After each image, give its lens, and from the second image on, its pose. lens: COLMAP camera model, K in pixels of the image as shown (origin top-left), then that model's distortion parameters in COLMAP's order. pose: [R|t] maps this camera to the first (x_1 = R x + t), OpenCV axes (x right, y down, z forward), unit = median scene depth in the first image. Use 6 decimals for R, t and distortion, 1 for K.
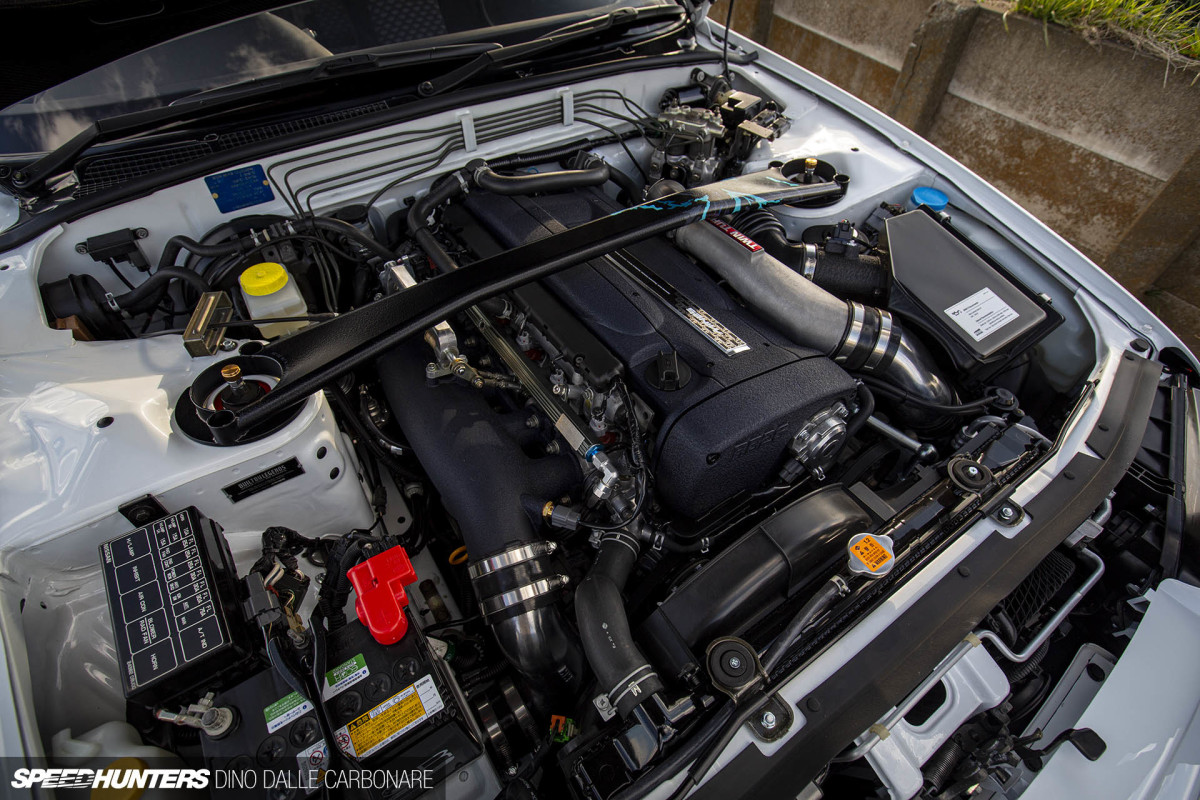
lens RADIAL K [[580.9, 0, 600.0], [0, 580.9, 400.0], [0, 0, 1]] dist [-0.025392, 0.000148]
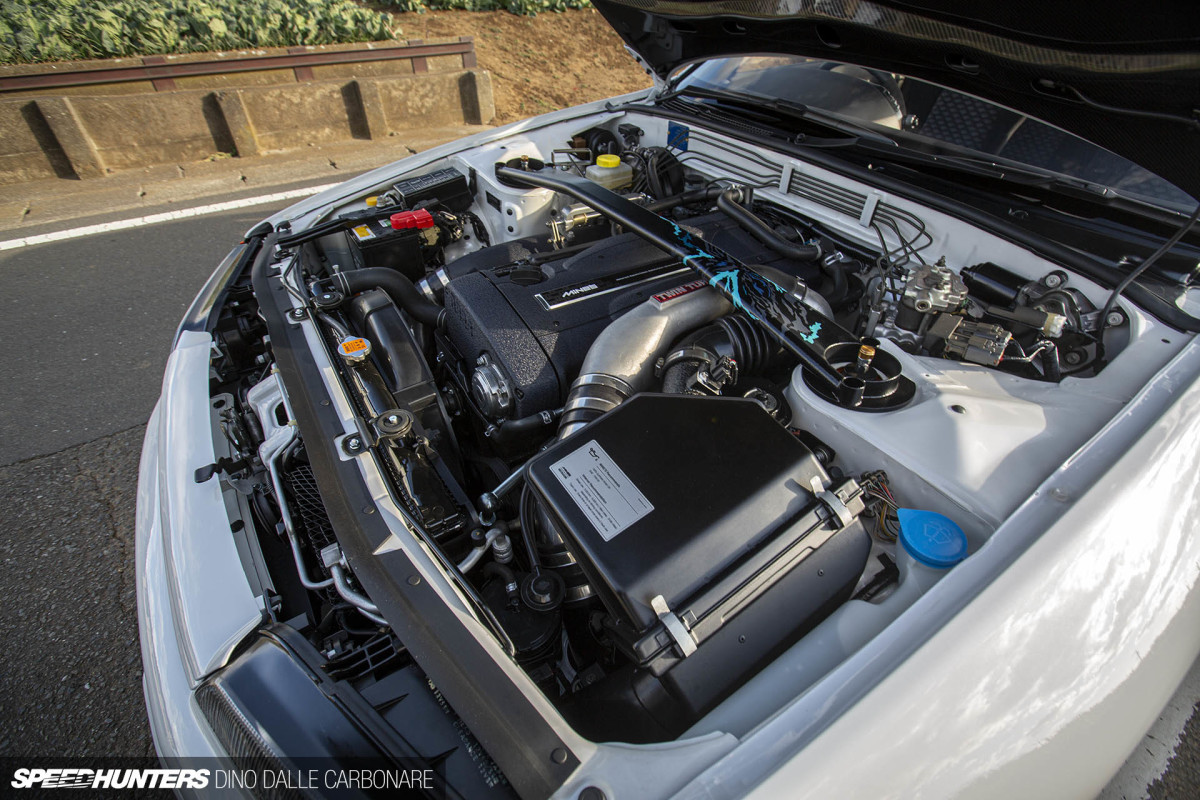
lens RADIAL K [[561.7, 0, 600.0], [0, 561.7, 400.0], [0, 0, 1]] dist [-0.001222, -0.000114]
pose [[-0.025474, 0.619400, -0.784662, 1.016902], [-0.753286, 0.504121, 0.422400, -0.450924], [0.657199, 0.601836, 0.453743, 0.516885]]
